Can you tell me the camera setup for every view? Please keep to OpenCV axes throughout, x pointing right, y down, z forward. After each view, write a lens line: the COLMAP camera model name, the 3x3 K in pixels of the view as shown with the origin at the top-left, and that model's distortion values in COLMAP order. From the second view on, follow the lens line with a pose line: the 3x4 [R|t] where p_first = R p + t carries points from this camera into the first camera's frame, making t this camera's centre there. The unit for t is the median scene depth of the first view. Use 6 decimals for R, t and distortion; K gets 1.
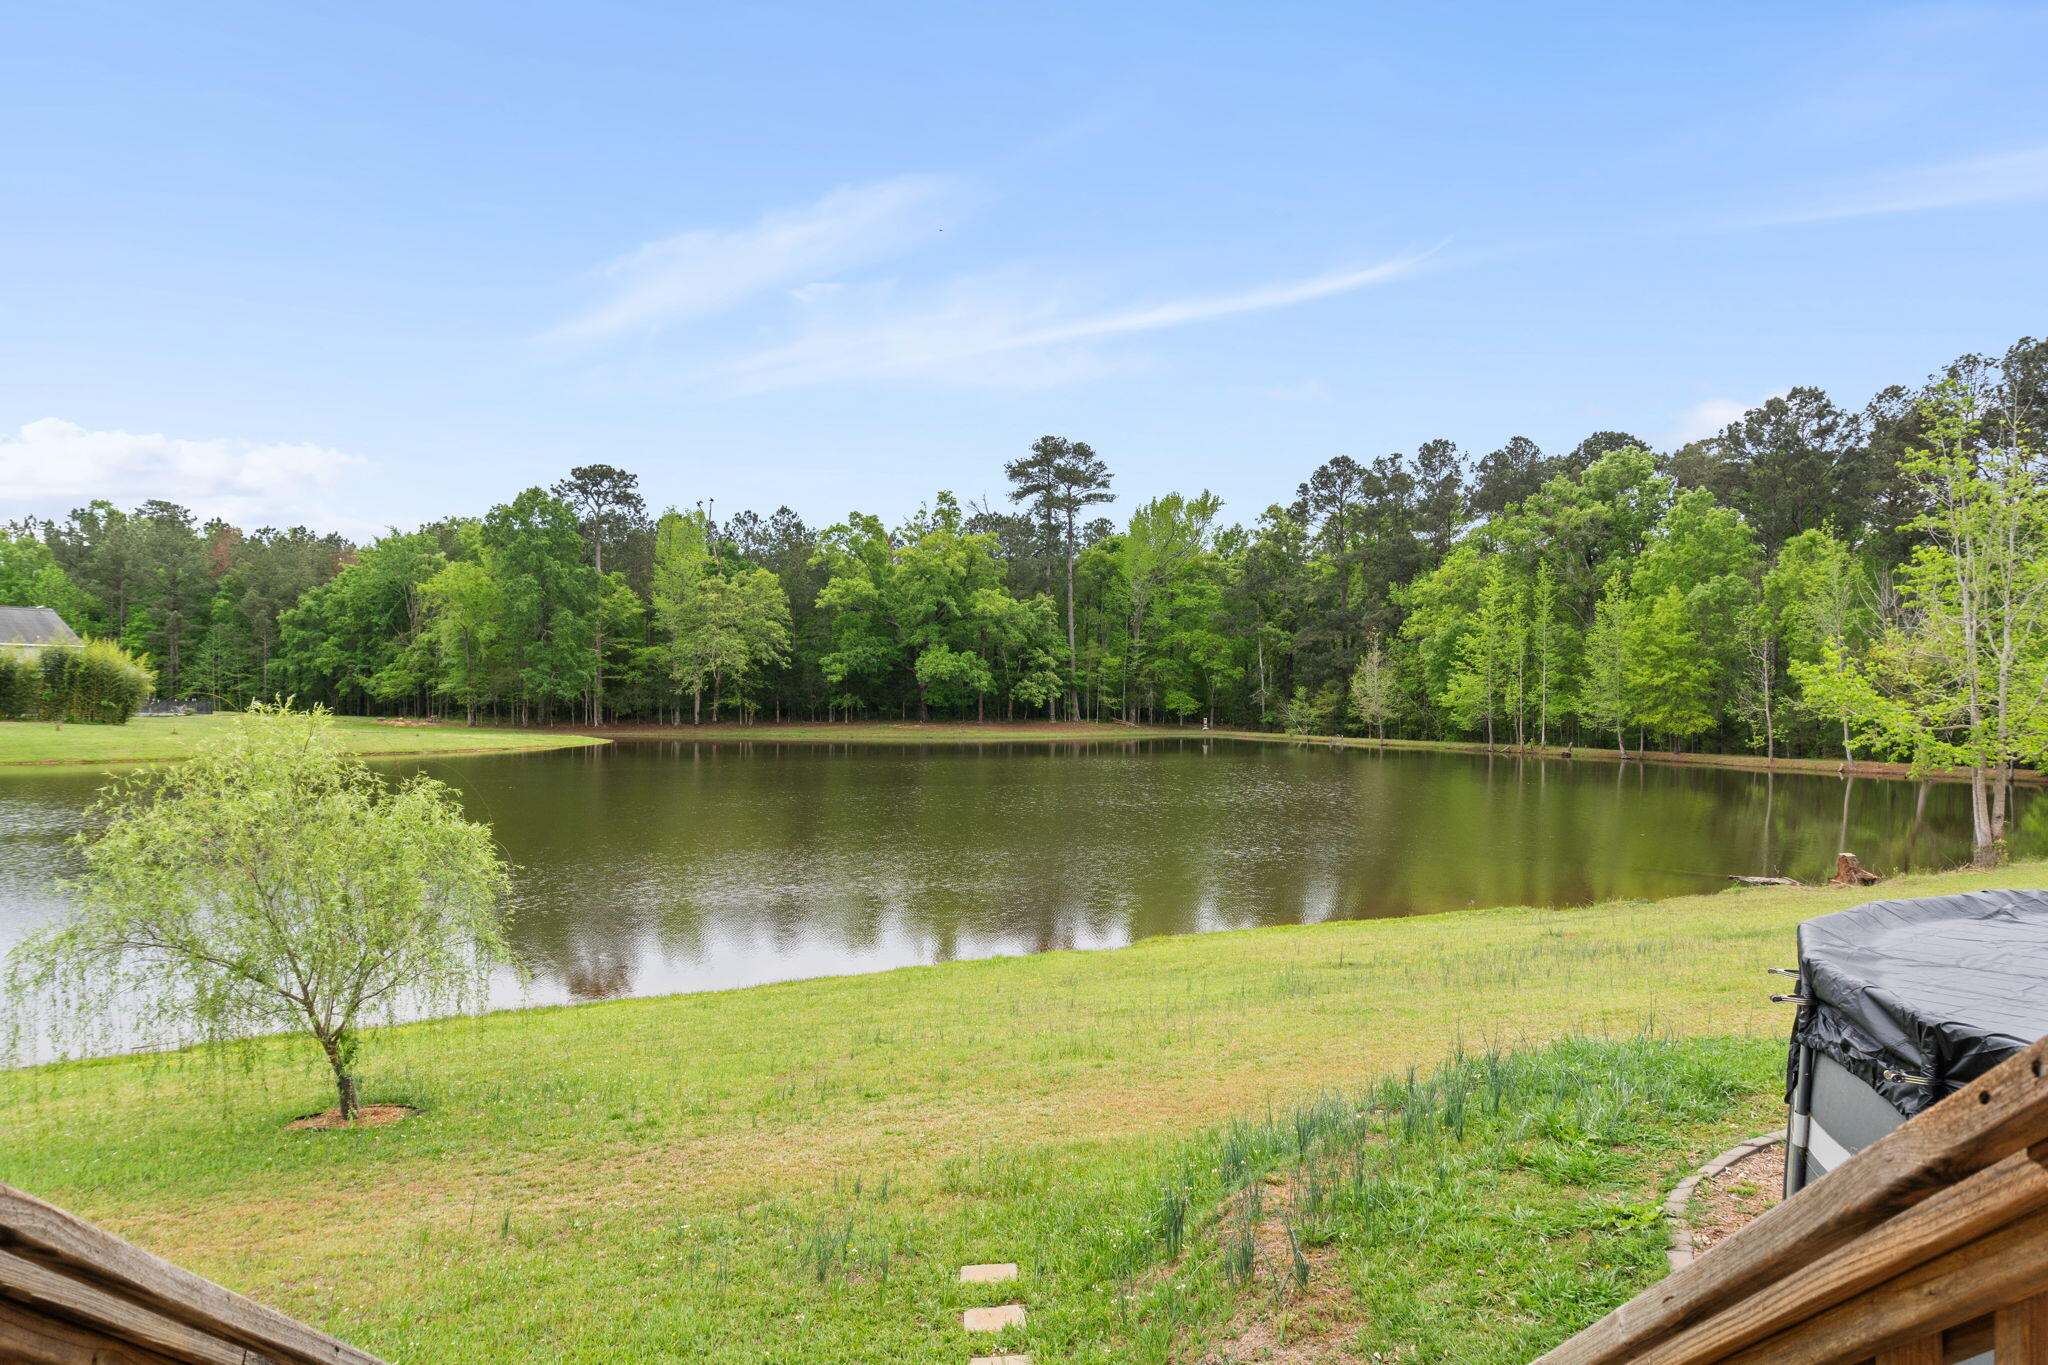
lens RADIAL K [[1394.0, 0, 1027.5], [0, 1394.0, 696.6], [0, 0, 1]] dist [-0.007116, -0.000975]
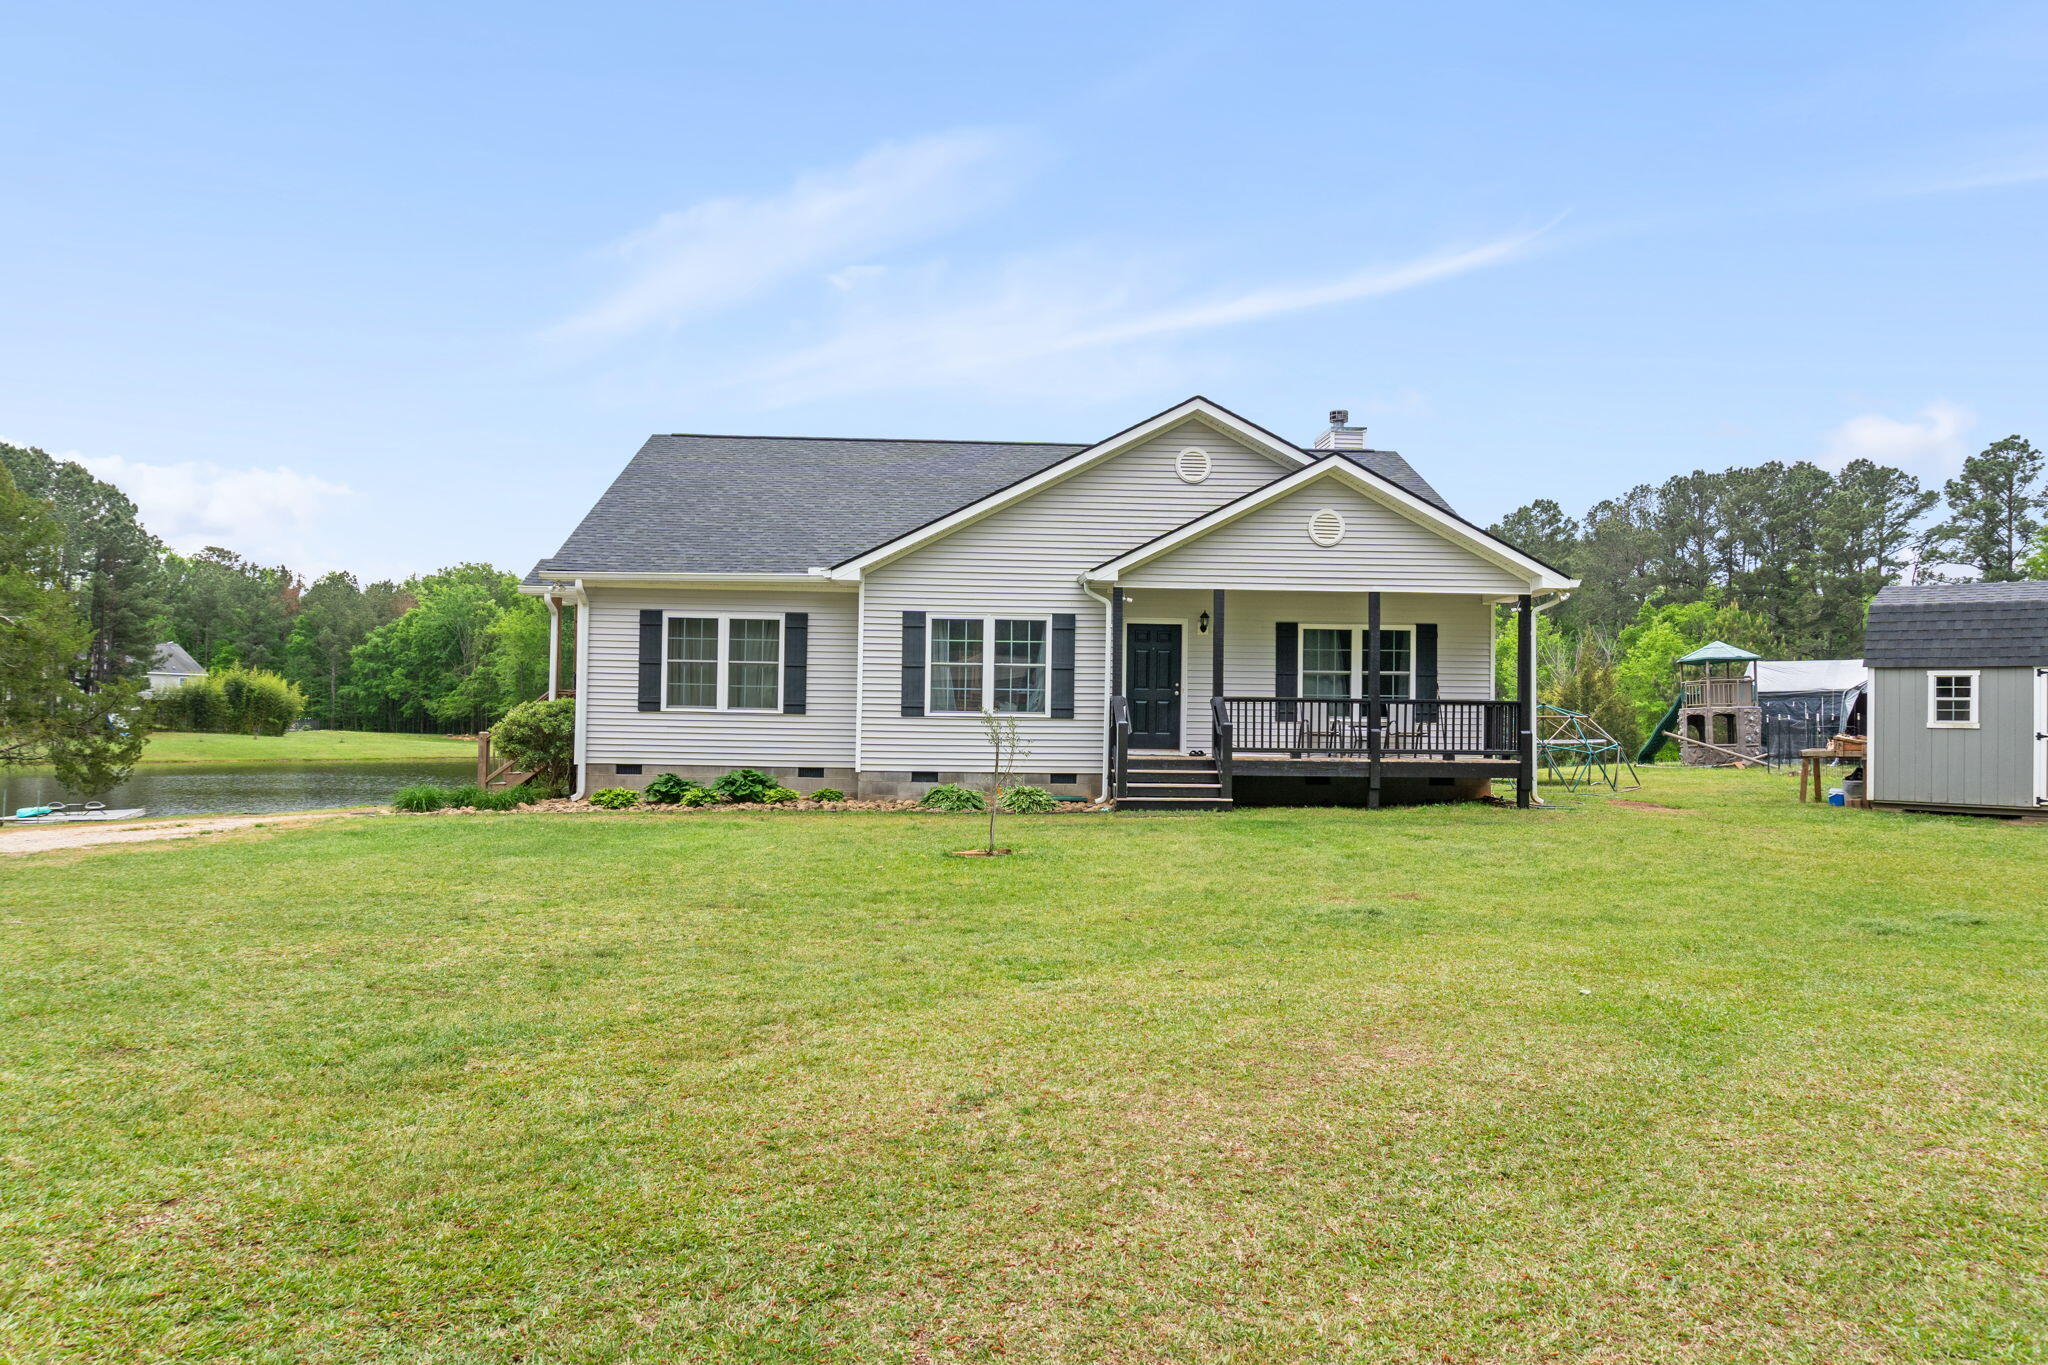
lens RADIAL K [[1394.0, 0, 1027.5], [0, 1394.0, 696.6], [0, 0, 1]] dist [-0.007116, -0.000975]
pose [[0.998596, 0.008423, 0.052296, -0.014340], [-0.007354, 0.999761, -0.020609, 0.003270], [-0.052457, 0.020195, 0.998419, -0.257813]]
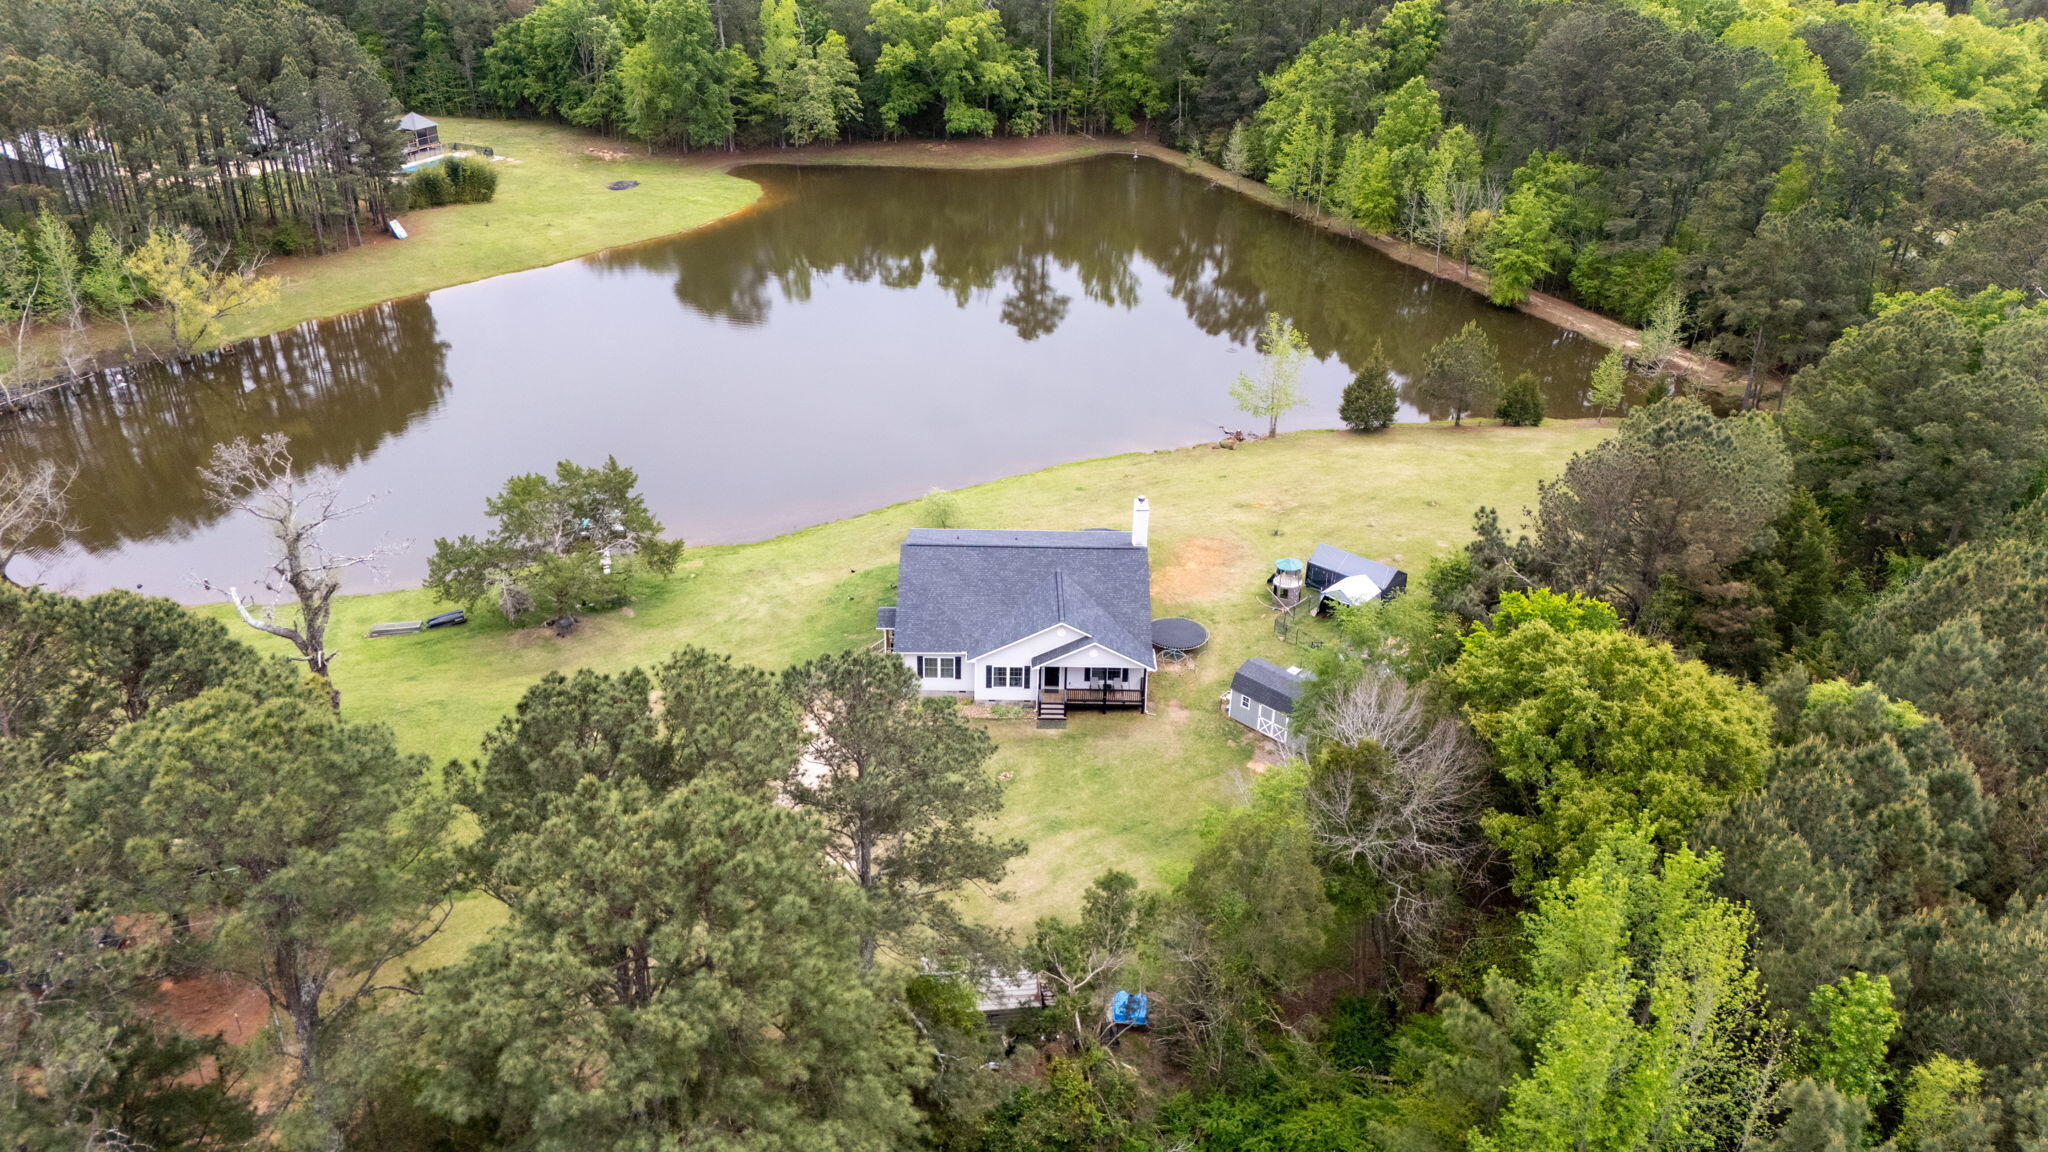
lens RADIAL K [[1498.8, 0, 1024.0], [0, 1498.8, 576.0], [0, 0, 1]] dist [0.060345, -0.051496]
pose [[0.999905, 0.004902, 0.012891, -0.012349], [-0.010380, 0.882915, 0.469418, -0.338543], [-0.009080, -0.469508, 0.882882, -0.648449]]
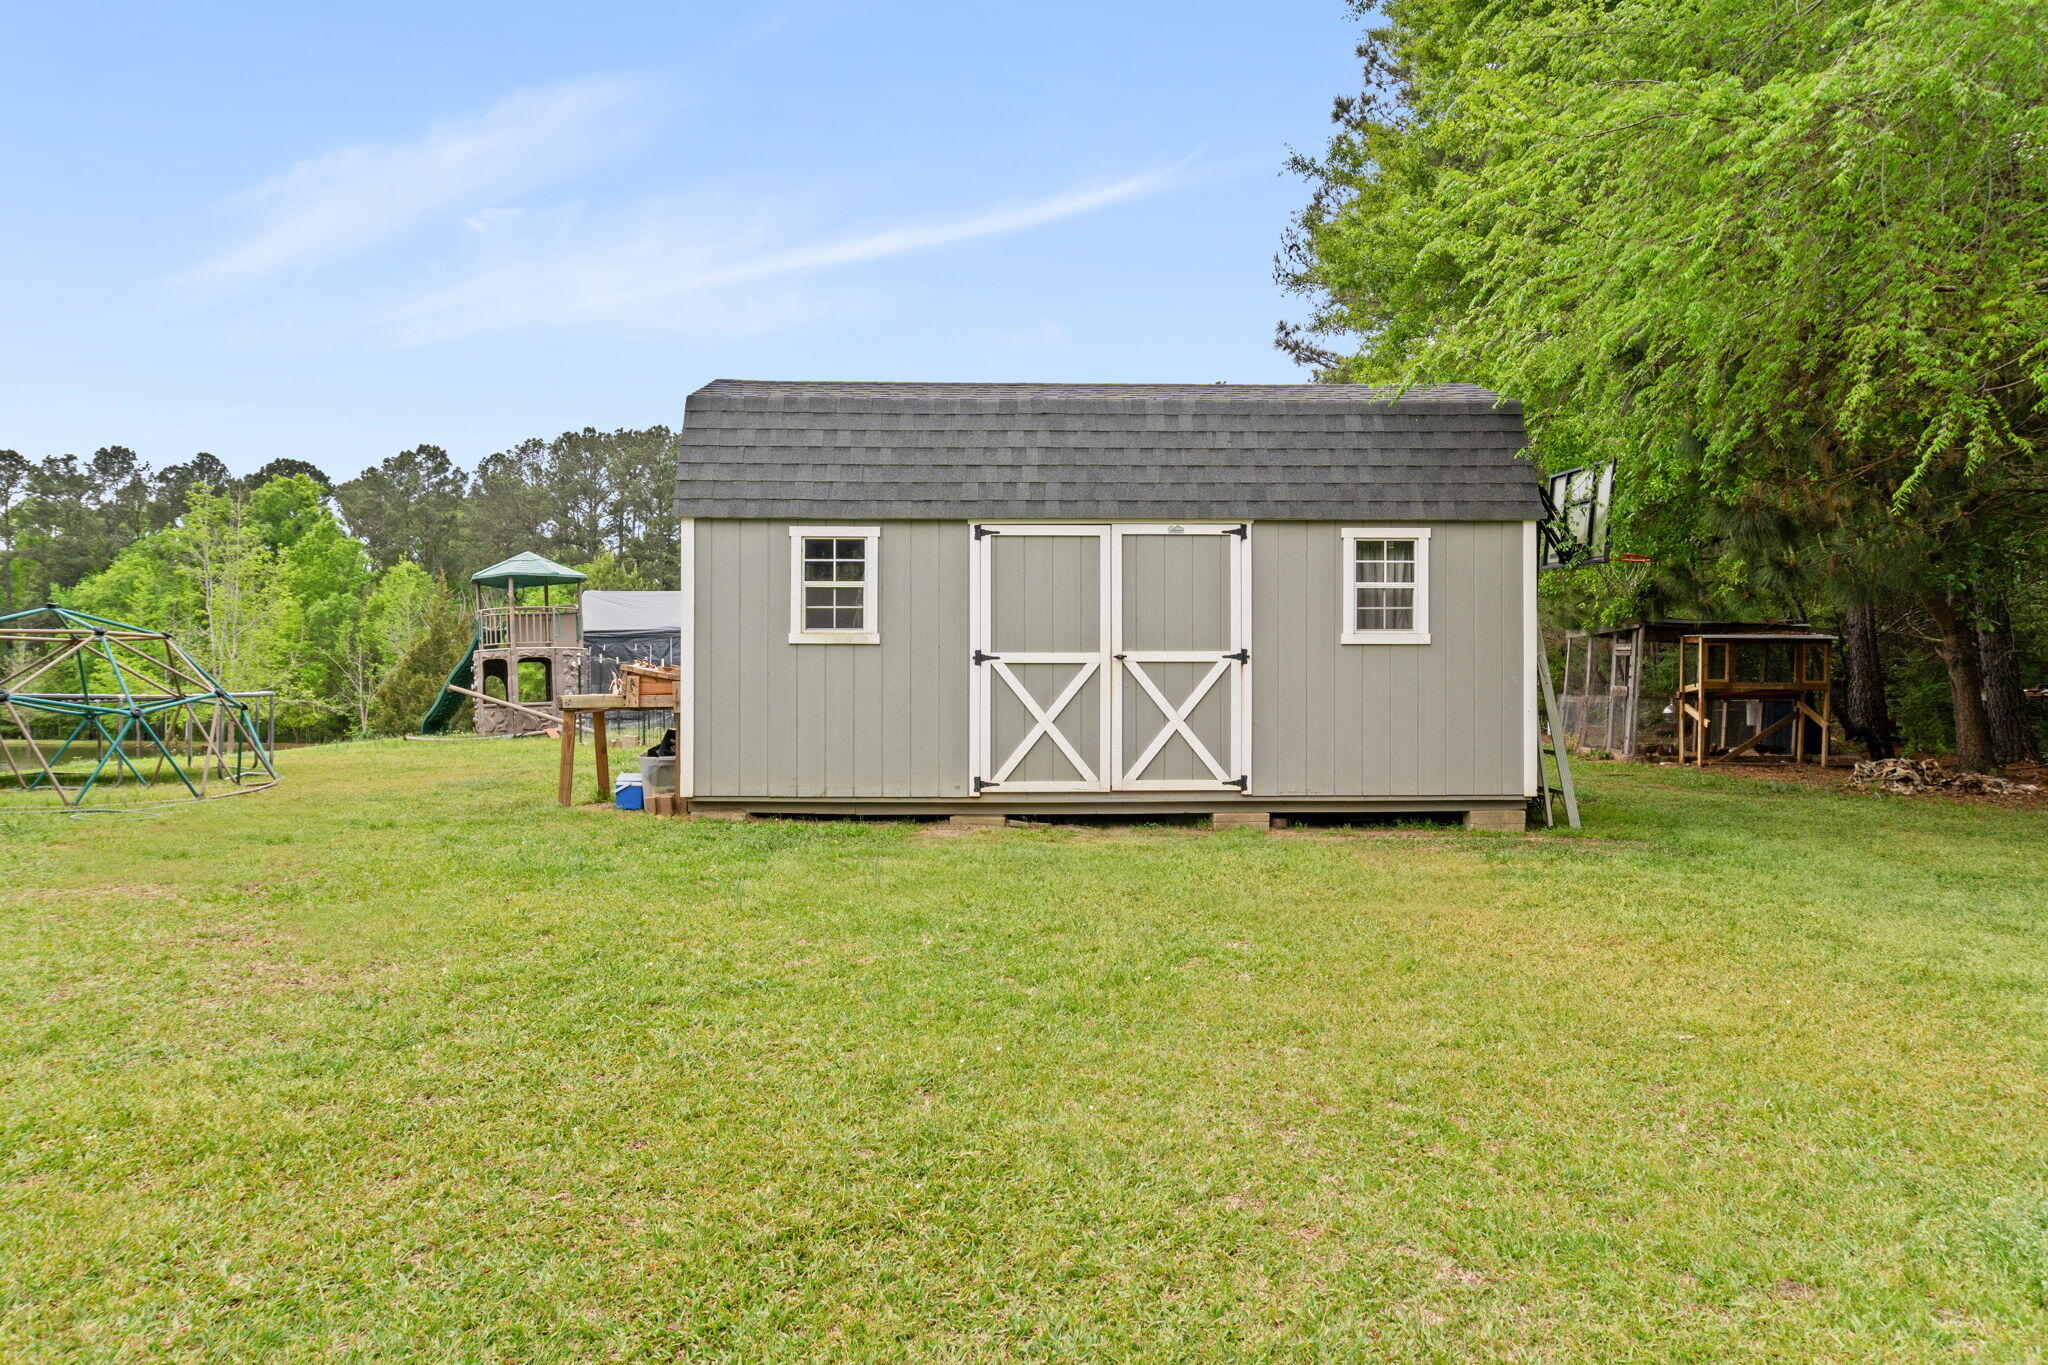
lens RADIAL K [[1368.1, 0, 1015.6], [0, 1368.1, 701.3], [0, 0, 1]] dist [-0.003829, -0.001779]
pose [[0.705718, -0.003561, 0.708483, 0.049710], [0.005212, 0.999986, -0.000166, 0.005996], [-0.708473, 0.003809, 0.705727, -0.169849]]
